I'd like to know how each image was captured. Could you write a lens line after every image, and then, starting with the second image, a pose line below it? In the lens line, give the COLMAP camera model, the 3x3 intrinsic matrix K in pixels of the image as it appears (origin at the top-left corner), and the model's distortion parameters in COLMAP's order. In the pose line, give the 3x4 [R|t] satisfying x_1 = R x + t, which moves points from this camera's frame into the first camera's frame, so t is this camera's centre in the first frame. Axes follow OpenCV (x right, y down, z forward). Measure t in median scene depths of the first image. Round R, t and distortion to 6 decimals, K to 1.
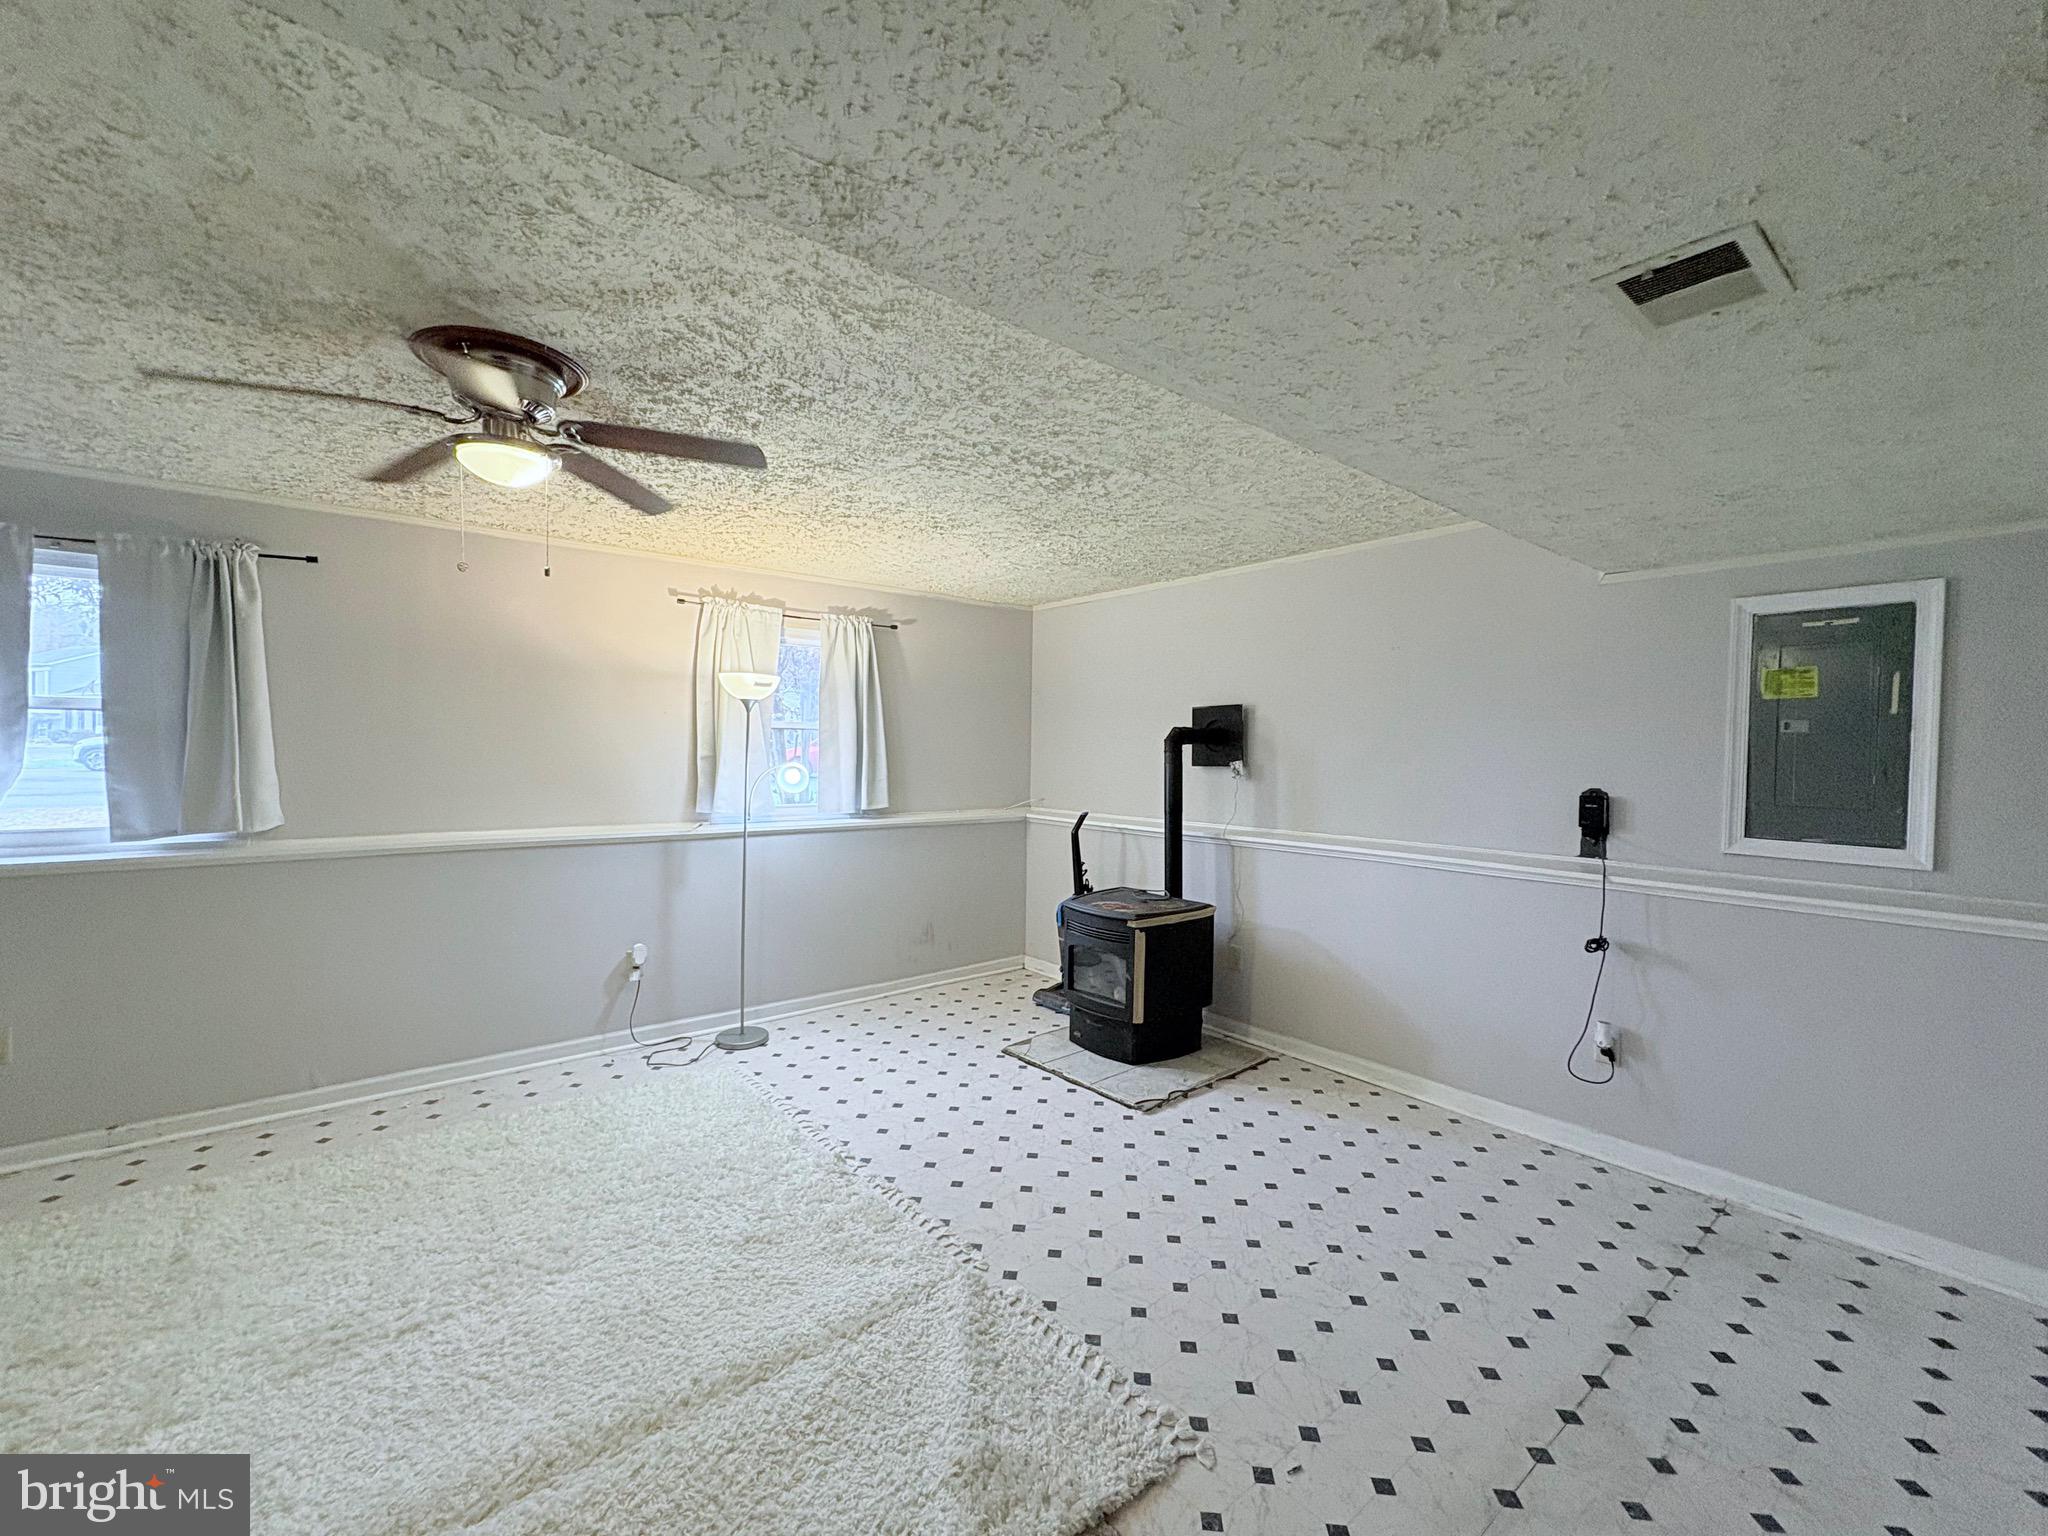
lens RADIAL K [[825.1, 0, 1024.6], [0, 825.1, 770.4], [0, 0, 1]] dist [-0.001524, -0.000217]
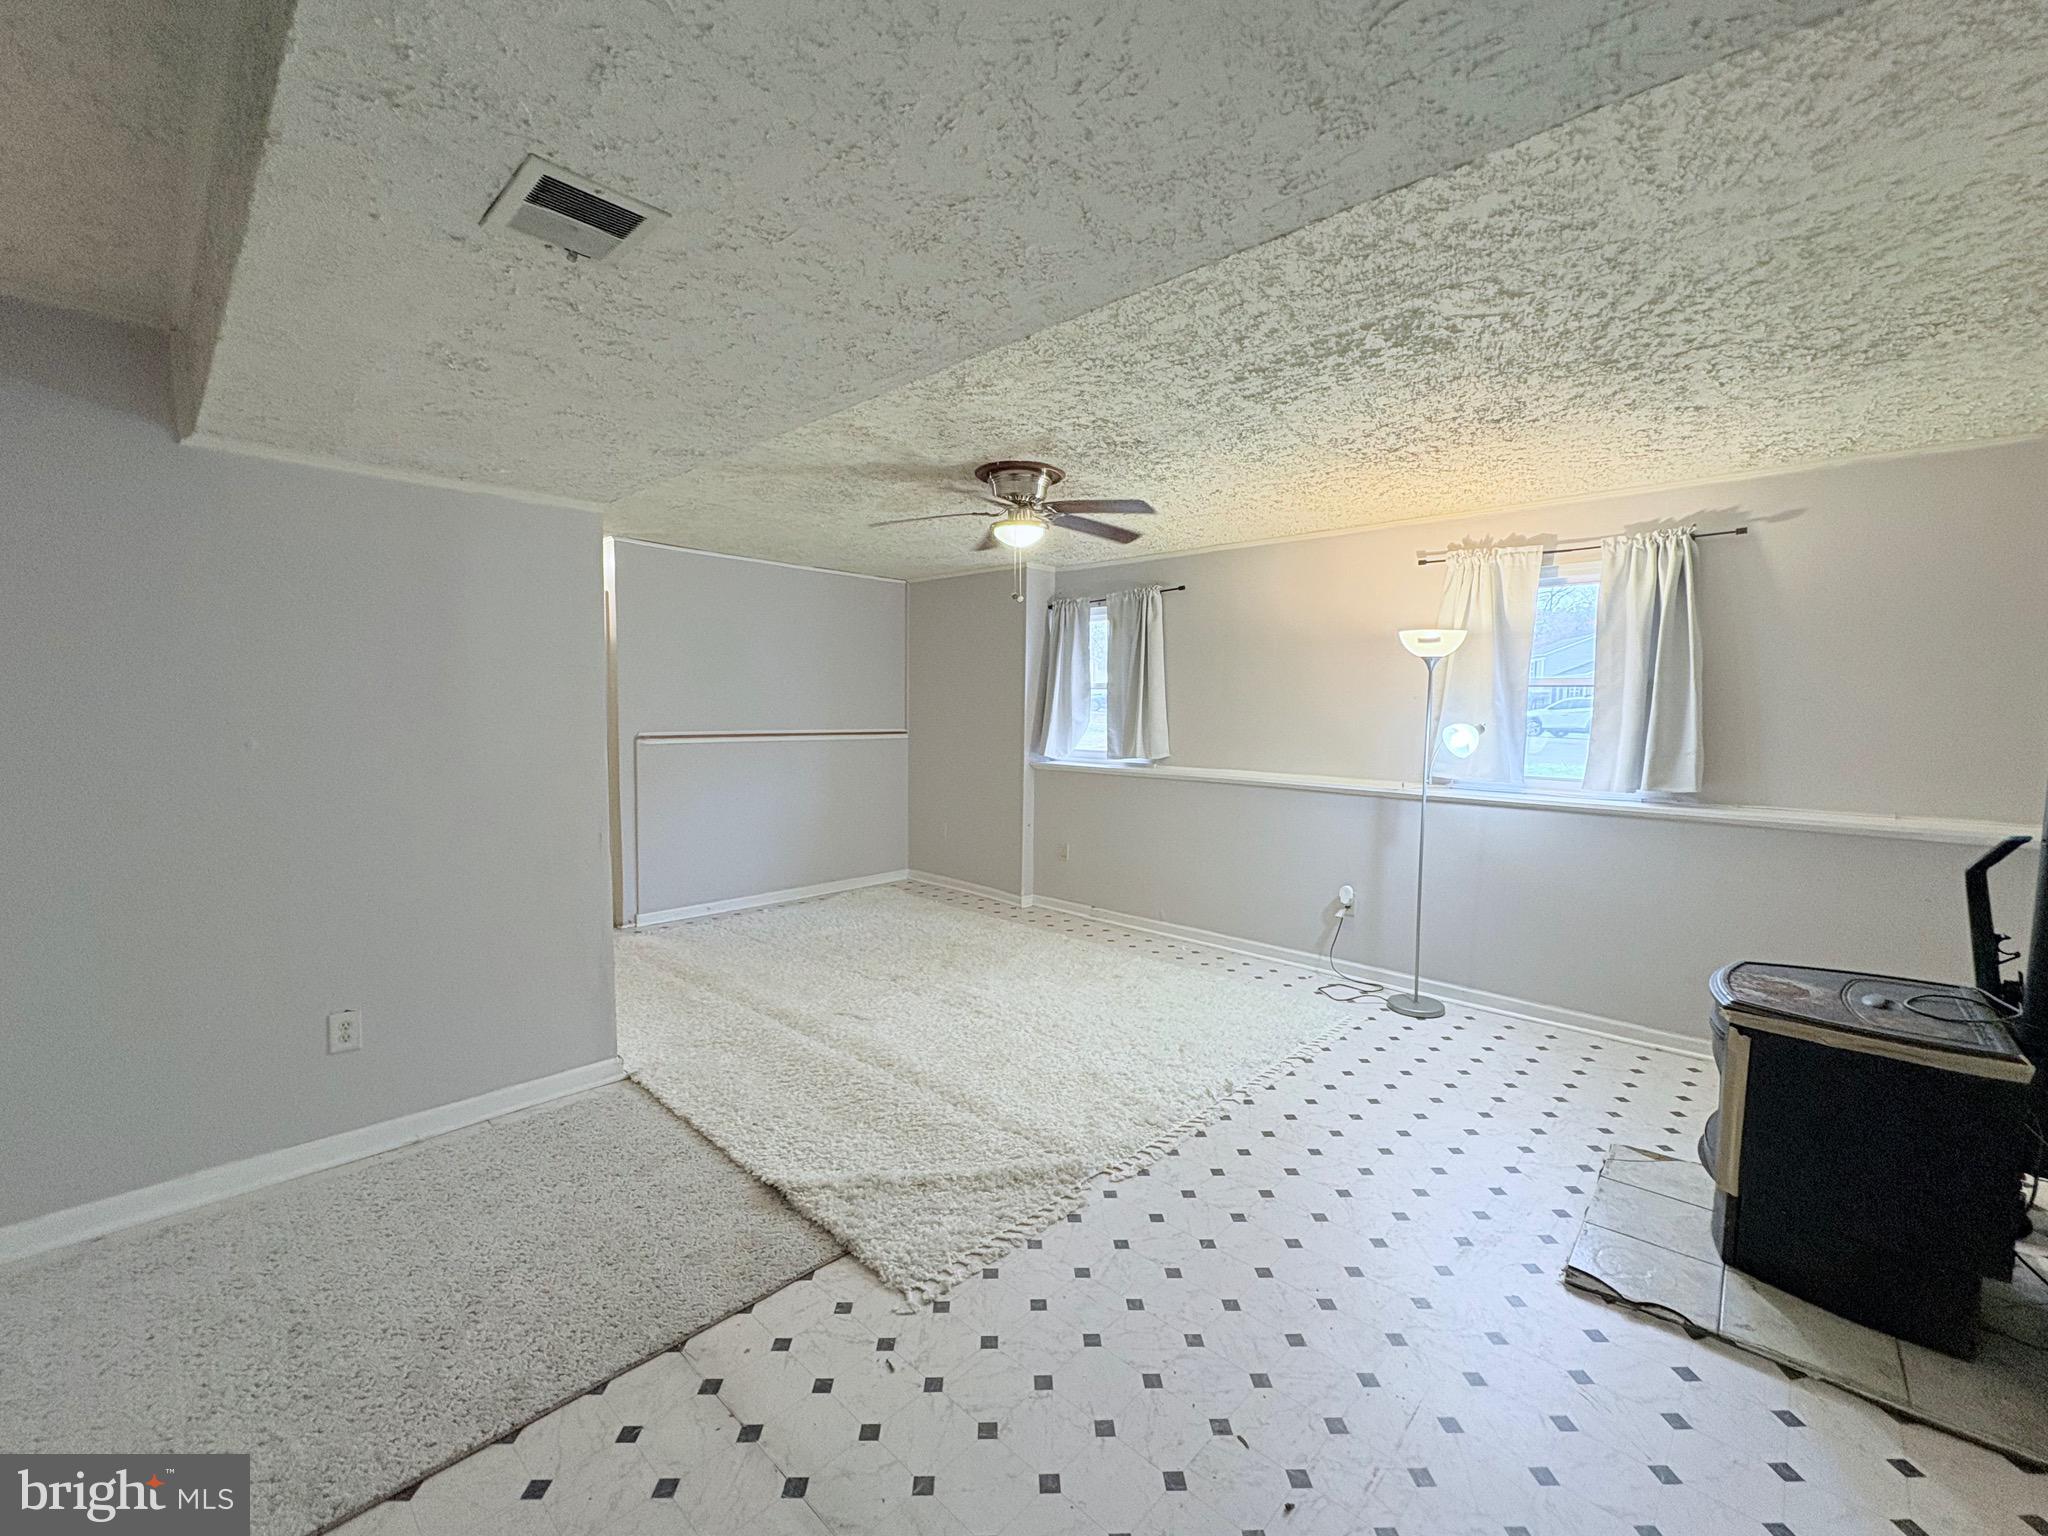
lens RADIAL K [[825.1, 0, 1025.4], [0, 825.1, 770.5], [0, 0, 1]] dist [-0.001524, -0.000217]
pose [[0.151489, 0.067242, -0.986169, 0.650654], [-0.033475, 0.997460, 0.062870, 0.000649], [0.987892, 0.023488, 0.153355, 0.472992]]
